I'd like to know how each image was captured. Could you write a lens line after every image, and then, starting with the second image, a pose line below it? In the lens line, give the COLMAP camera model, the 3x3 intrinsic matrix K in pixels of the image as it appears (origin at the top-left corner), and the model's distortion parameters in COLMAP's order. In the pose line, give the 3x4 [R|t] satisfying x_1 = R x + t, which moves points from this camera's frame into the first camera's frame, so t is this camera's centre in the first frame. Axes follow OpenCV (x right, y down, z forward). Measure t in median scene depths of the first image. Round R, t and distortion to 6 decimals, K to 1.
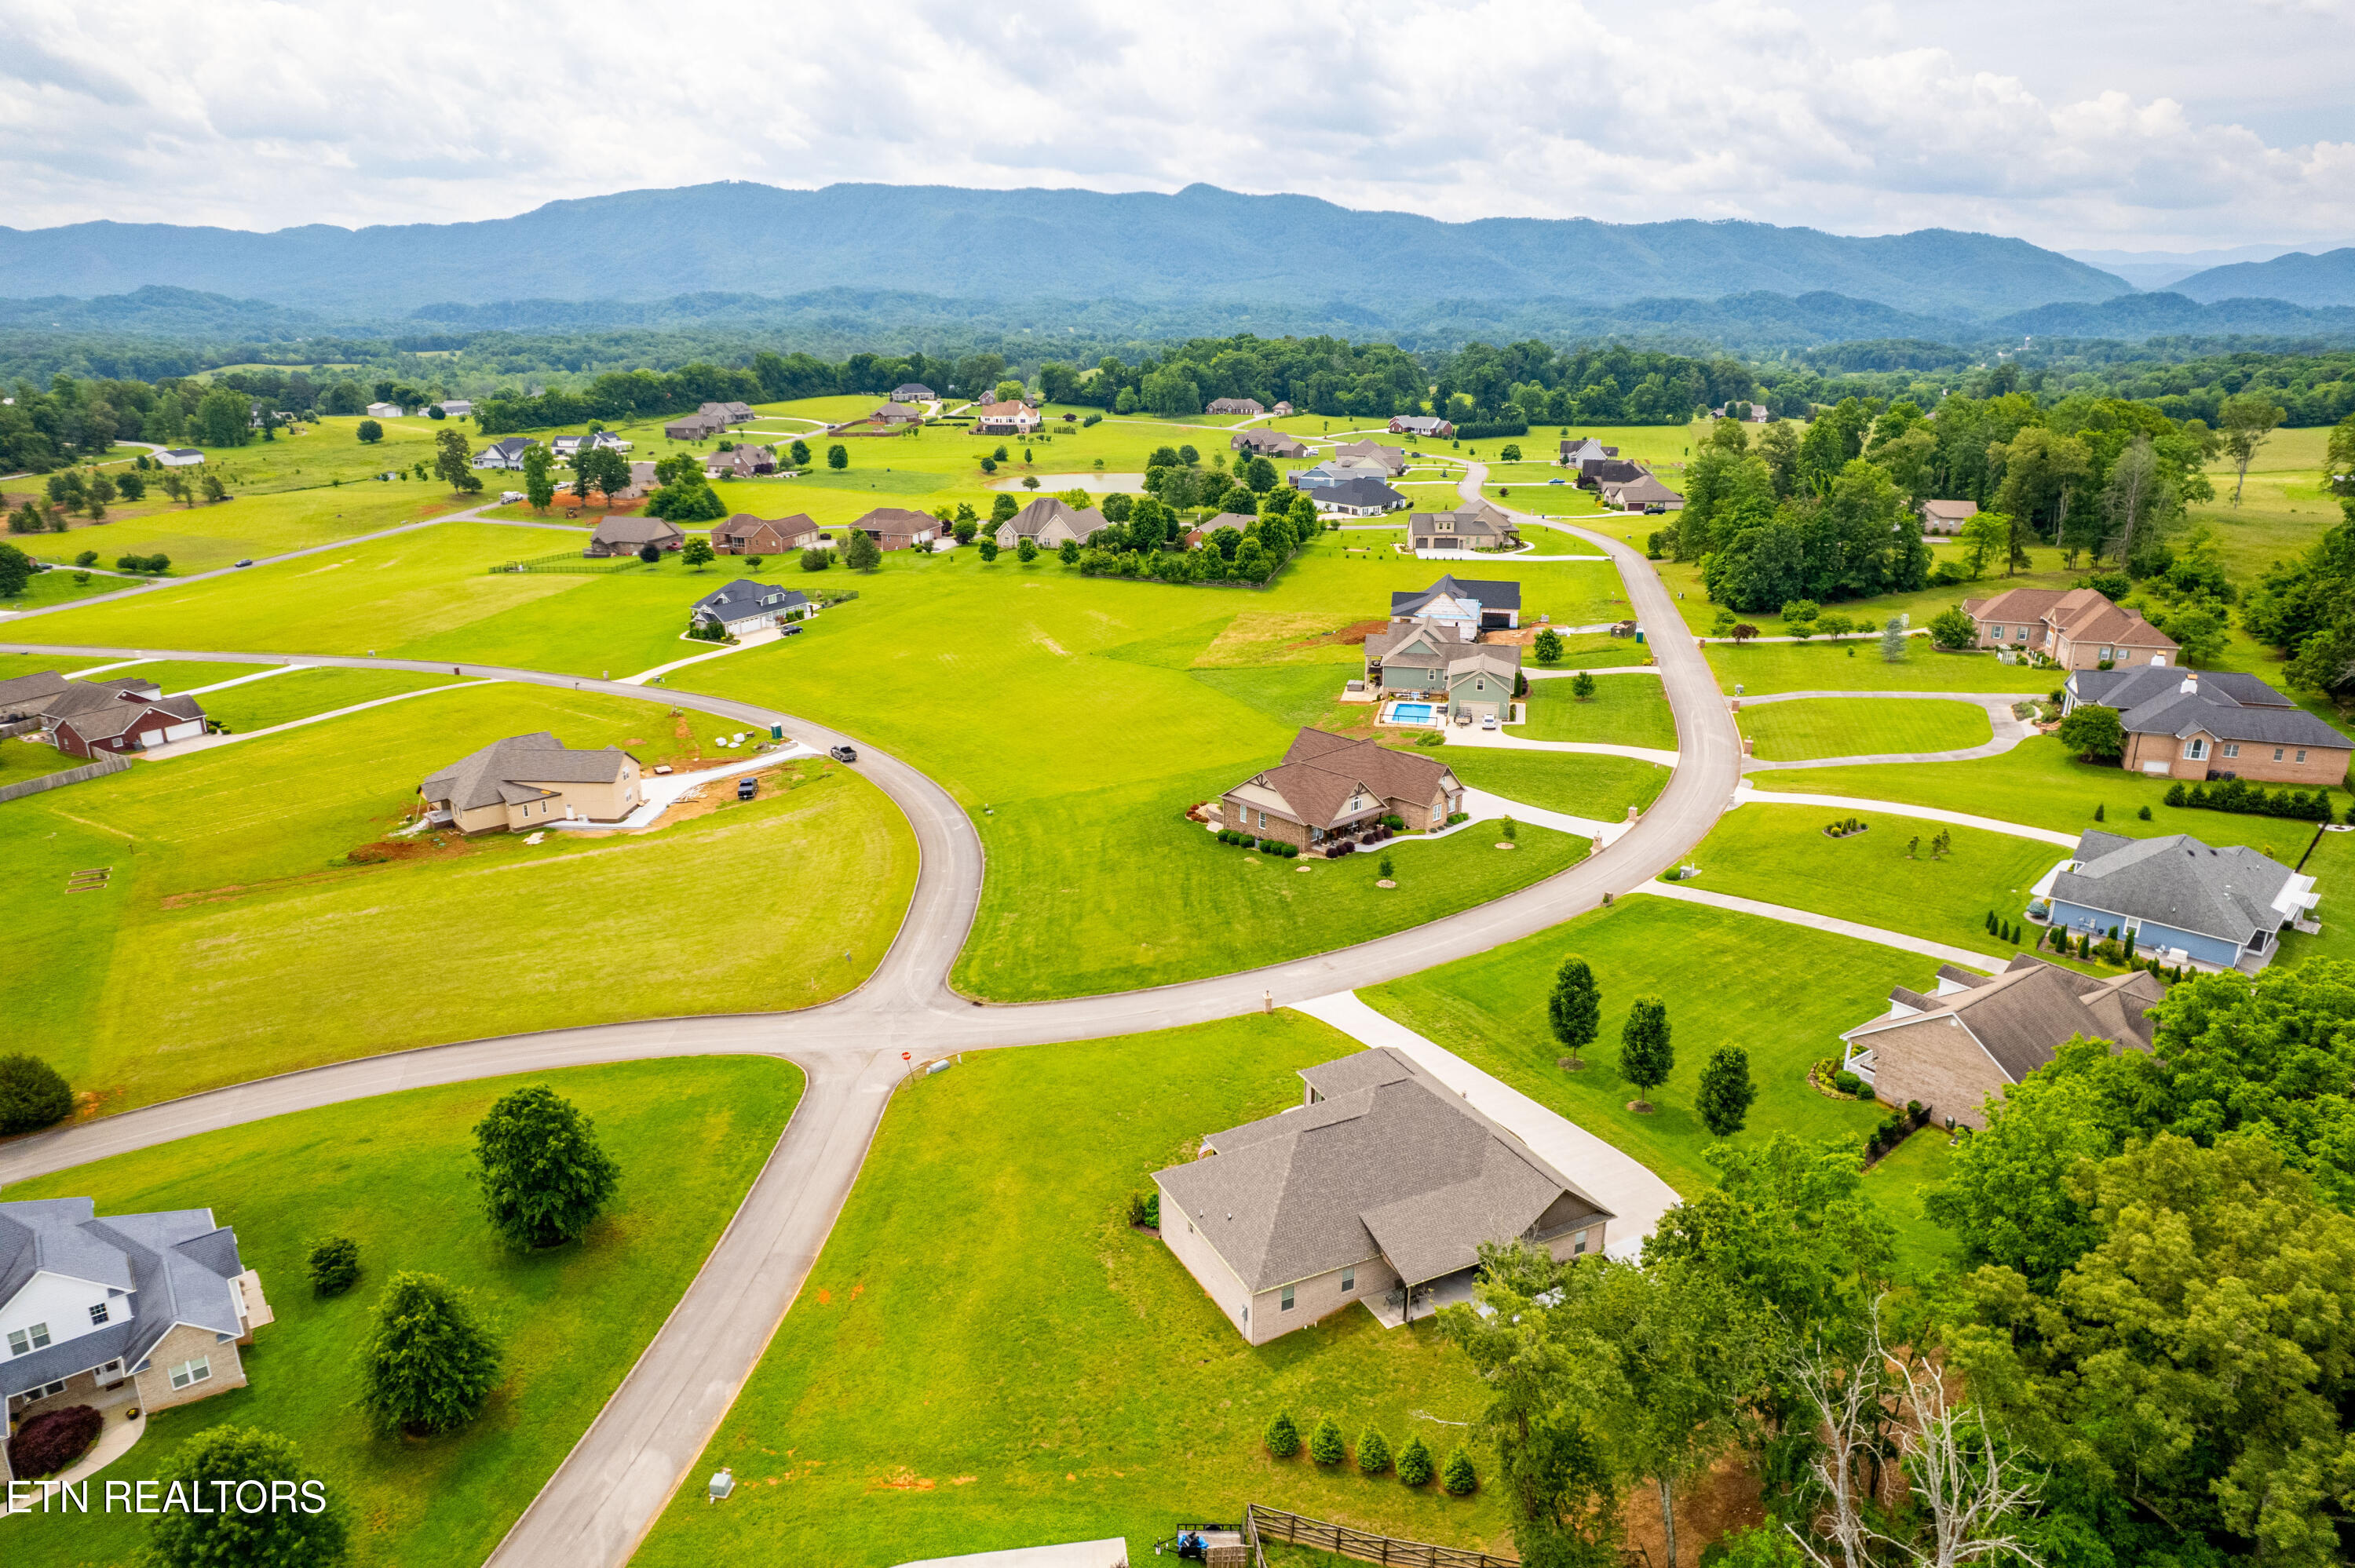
lens RADIAL K [[1504.3, 0, 1174.9], [0, 1504.3, 779.4], [0, 0, 1]] dist [-0.071195, 0.059284]
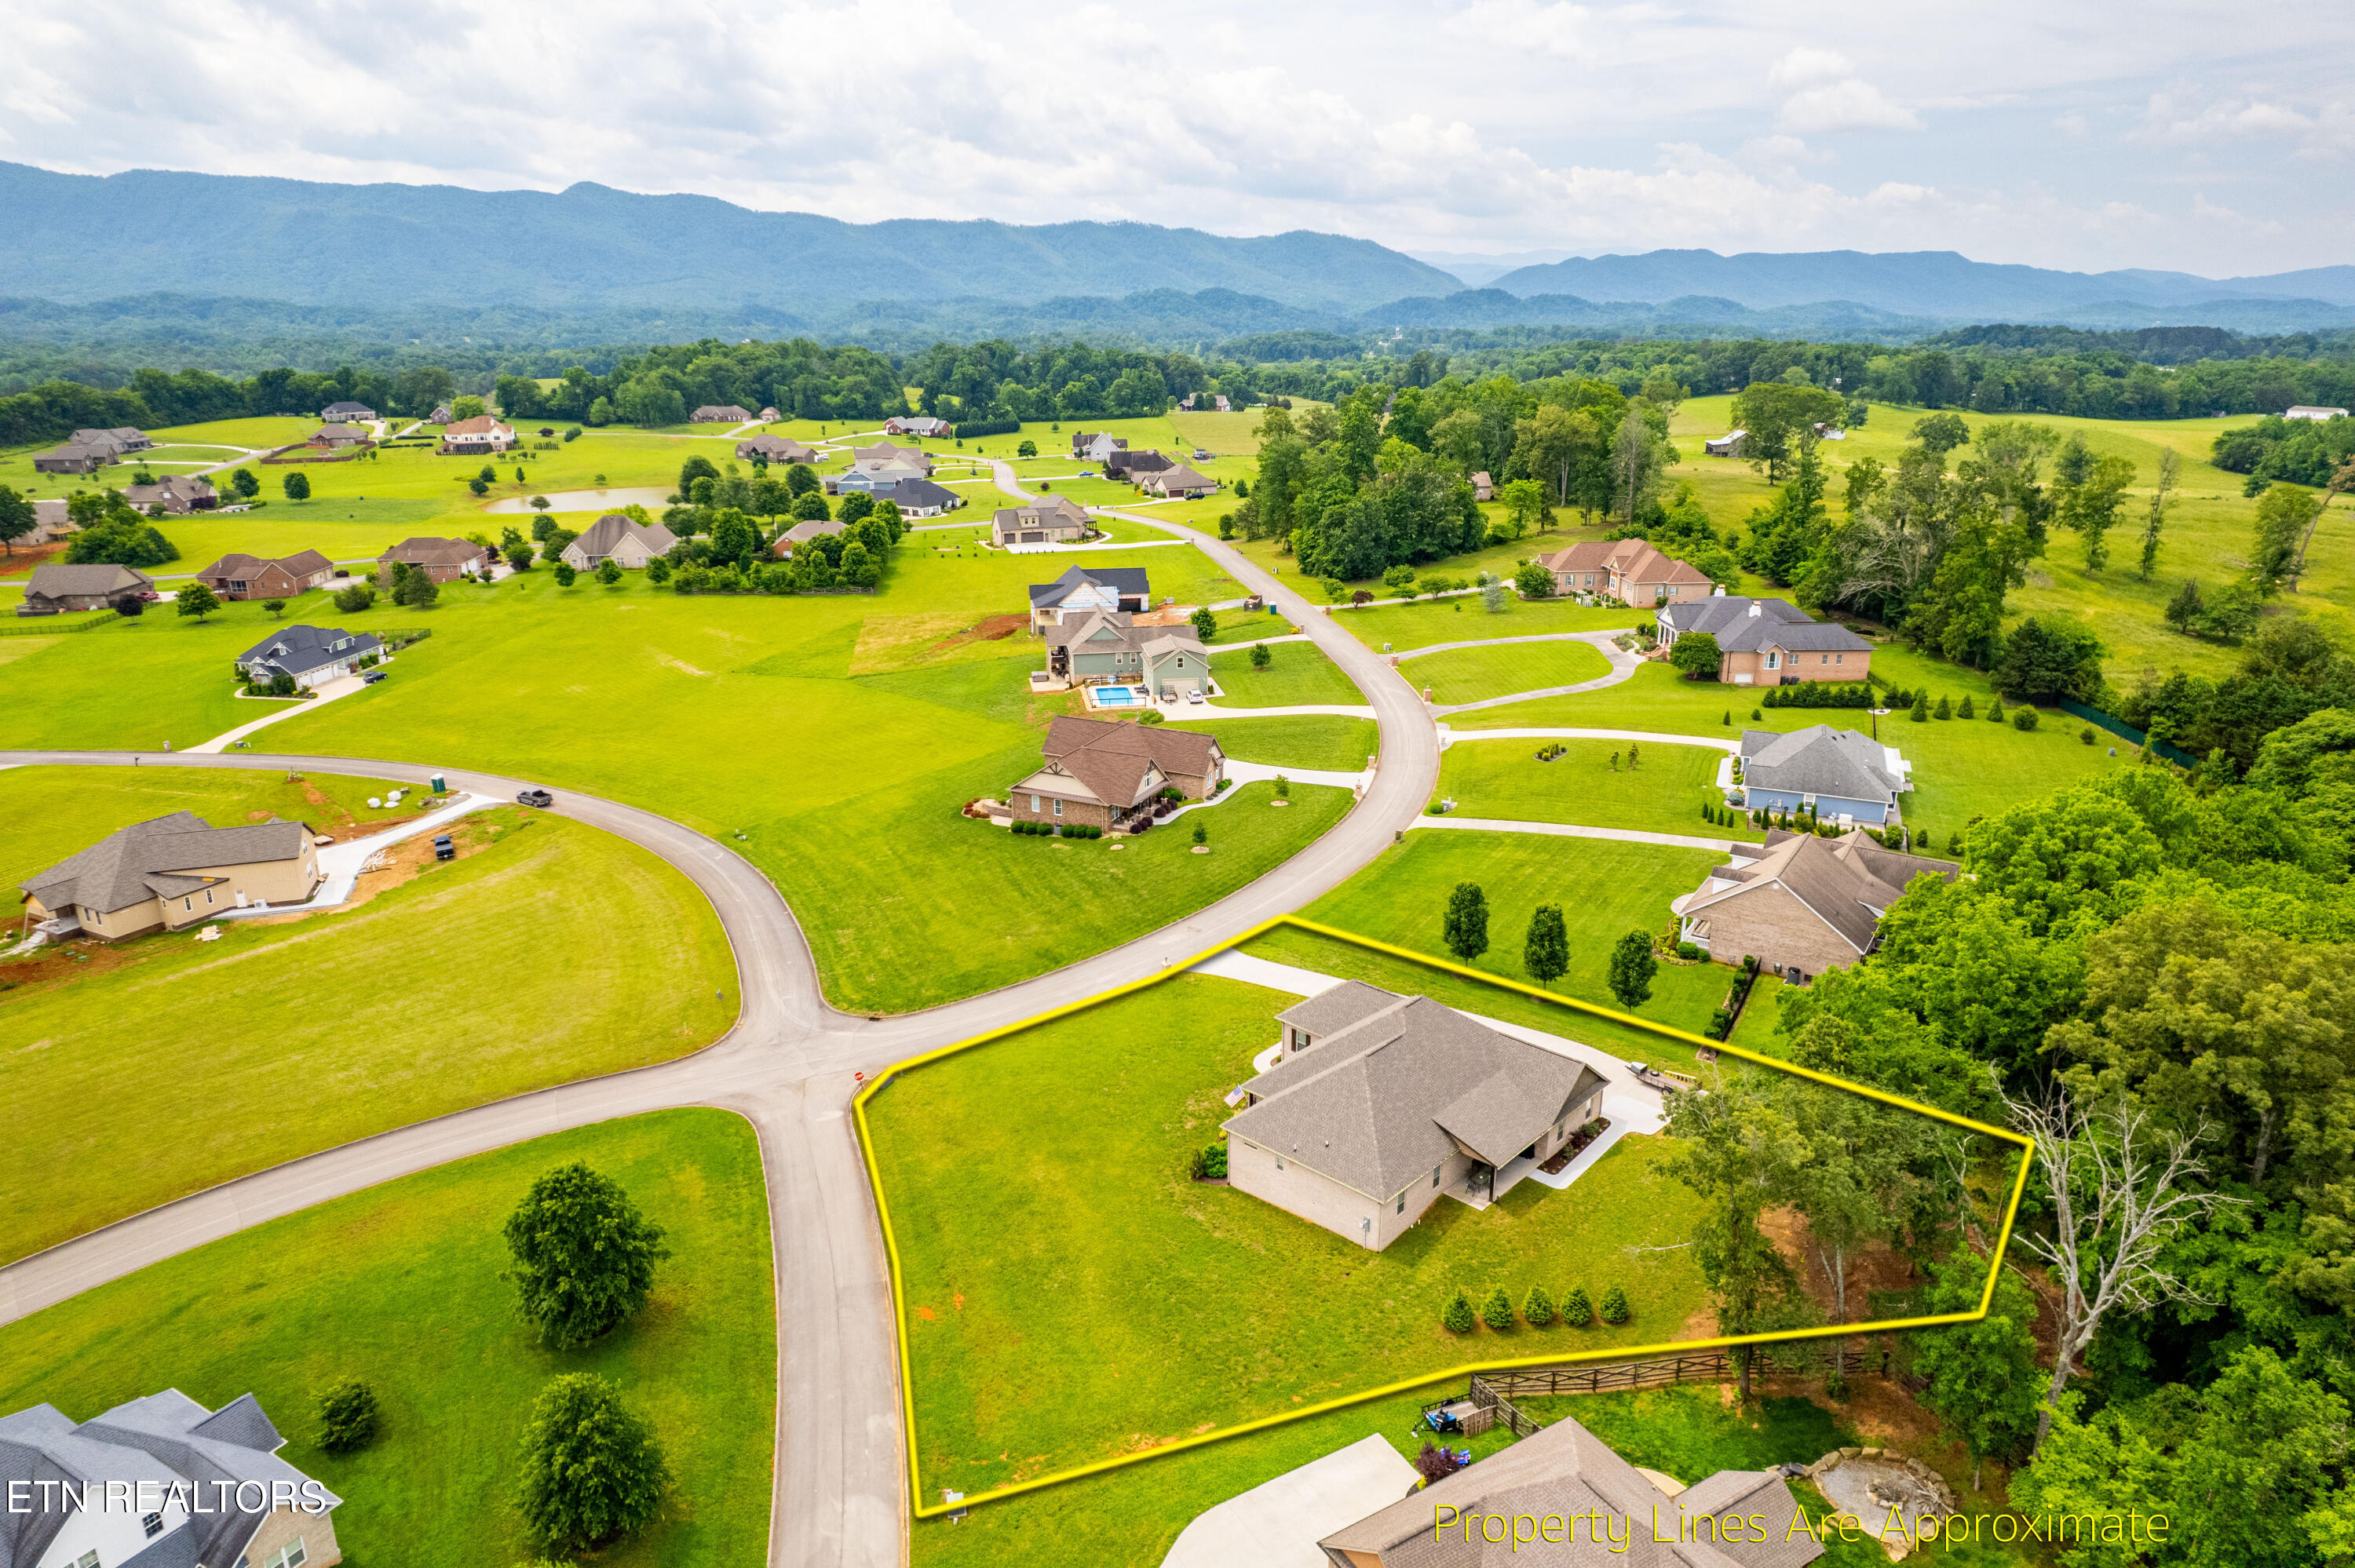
lens RADIAL K [[1504.3, 0, 1173.1], [0, 1504.3, 787.1], [0, 0, 1]] dist [-0.071195, 0.059284]
pose [[0.931245, -0.114486, 0.345943, -0.149211], [0.113097, 0.993287, 0.024273, -0.001739], [-0.346400, 0.016521, 0.937942, 0.004408]]
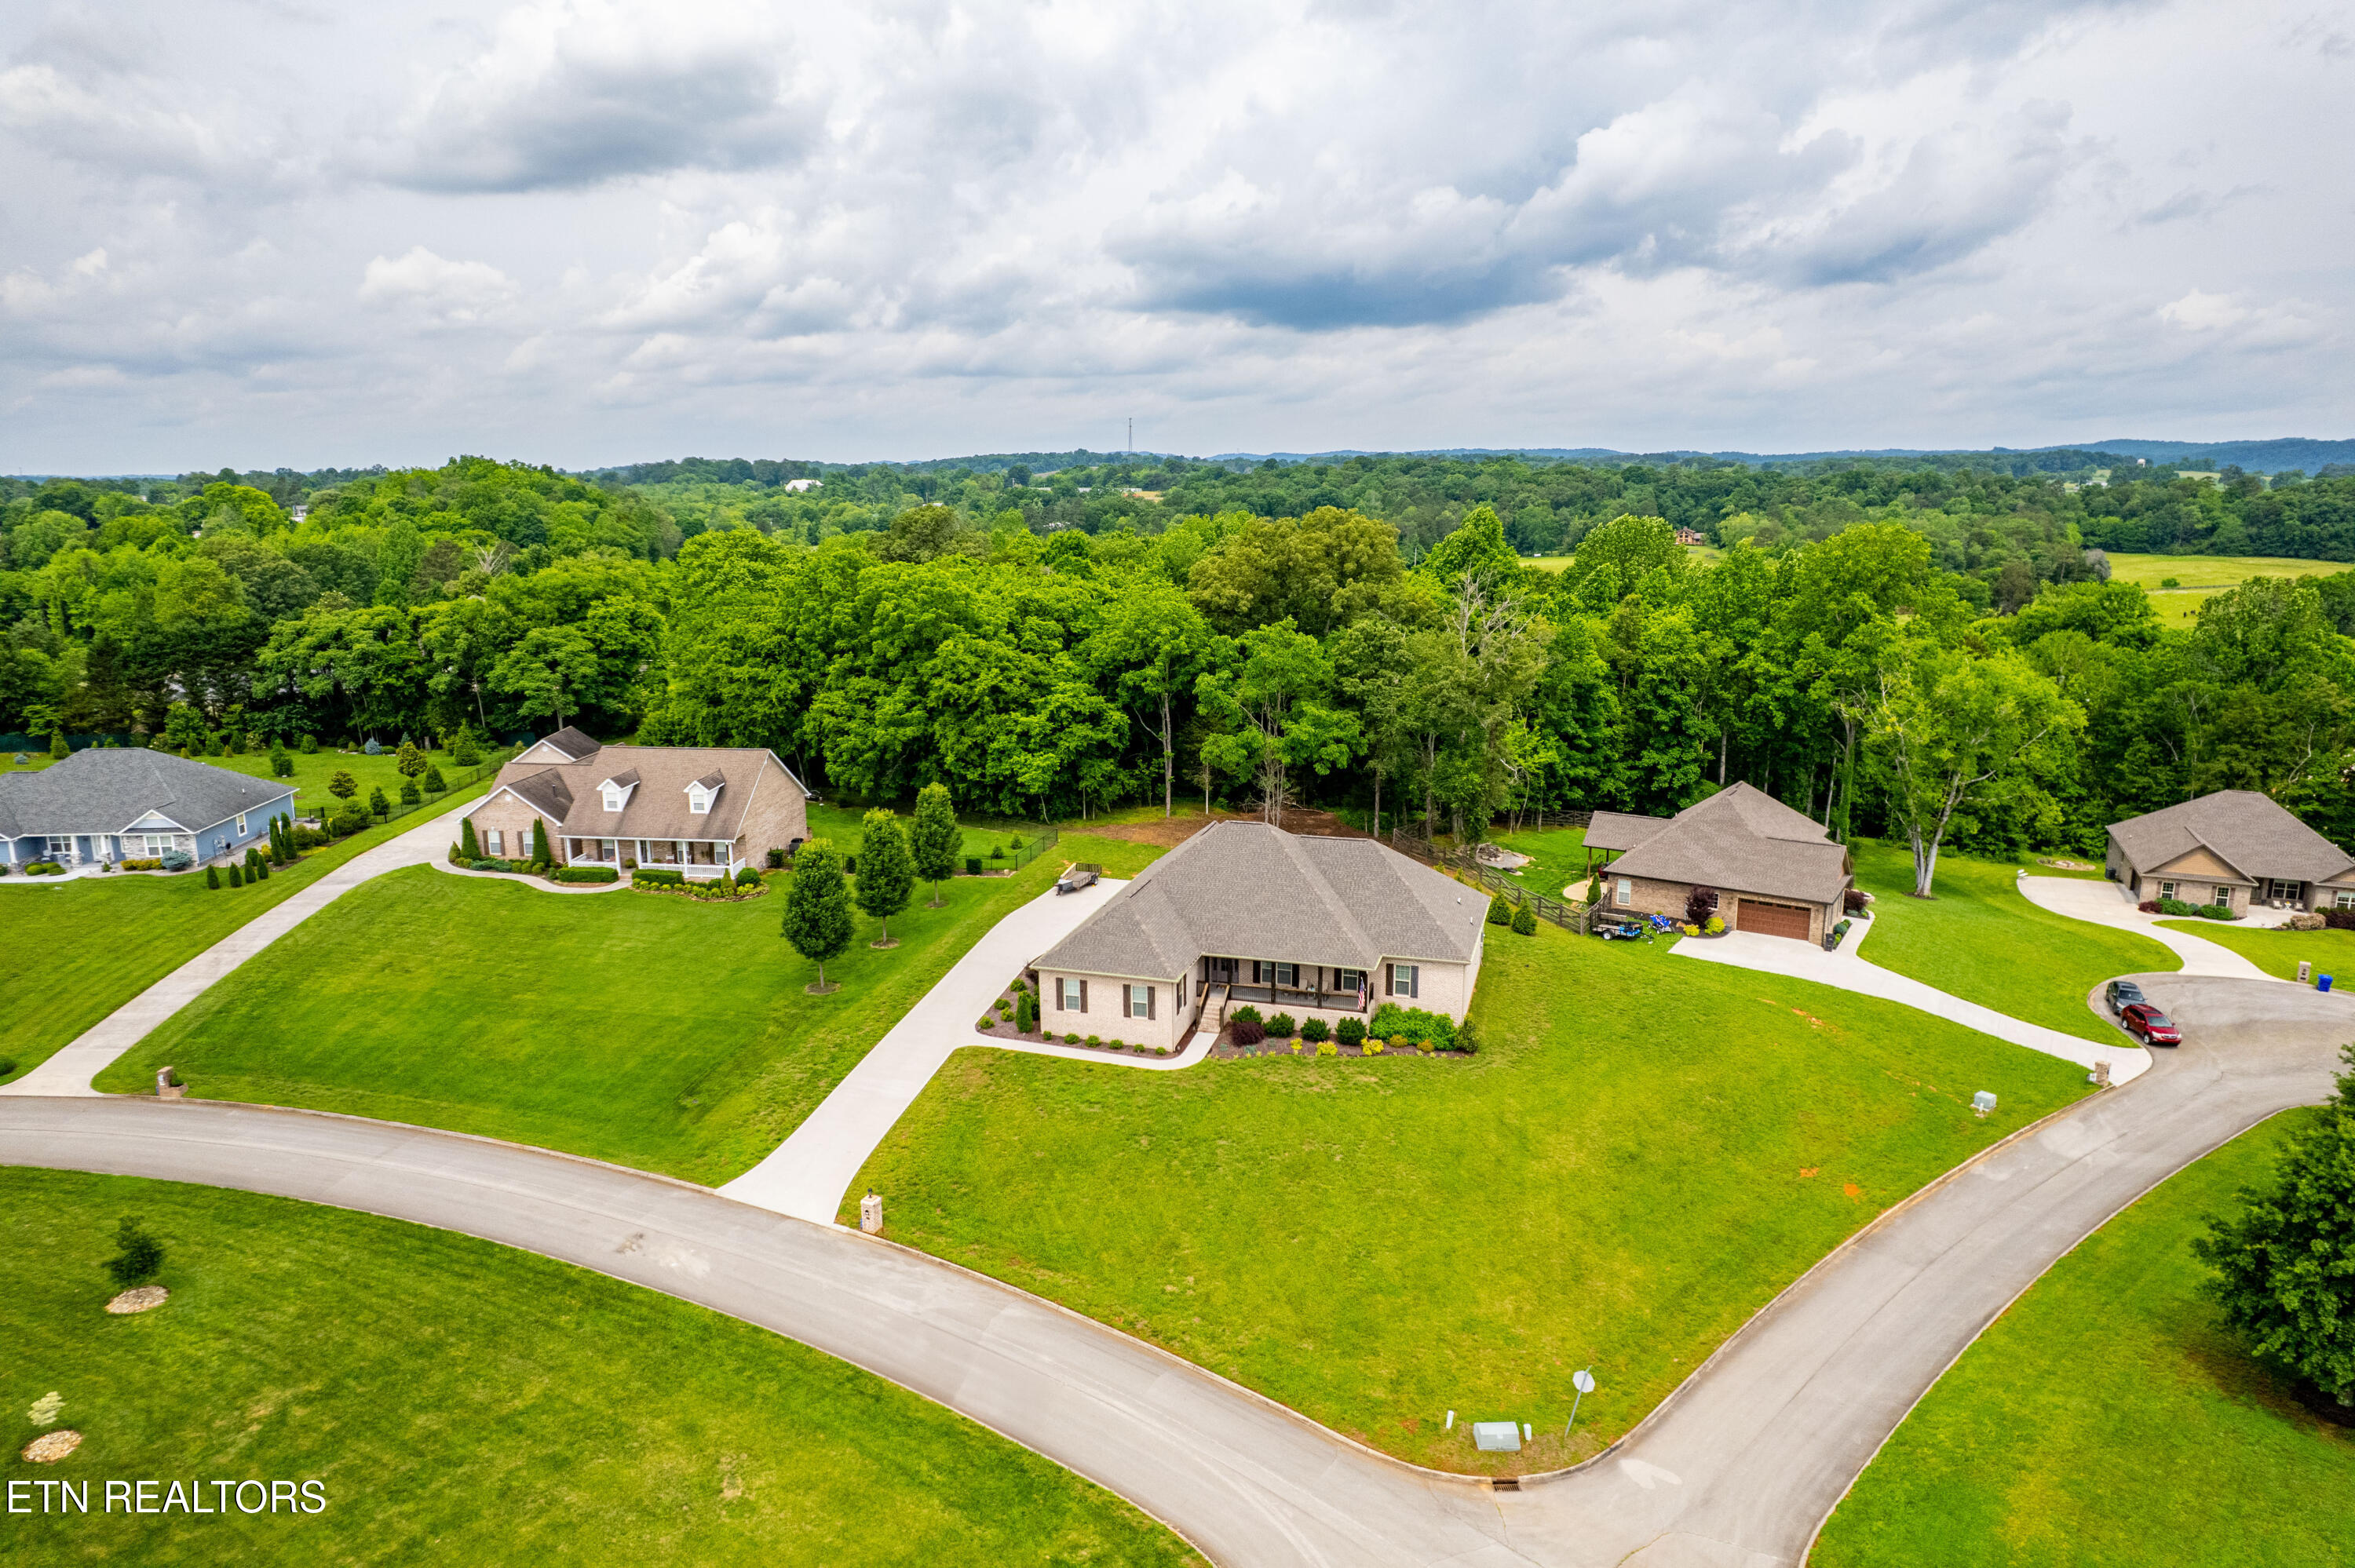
lens RADIAL K [[1504.3, 0, 1169.0], [0, 1504.3, 793.7], [0, 0, 1]] dist [-0.071195, 0.059284]
pose [[-0.741591, -0.141775, 0.655700, -0.173703], [0.208264, 0.880466, 0.425917, -0.091961], [-0.637706, 0.452415, -0.623419, 0.625459]]
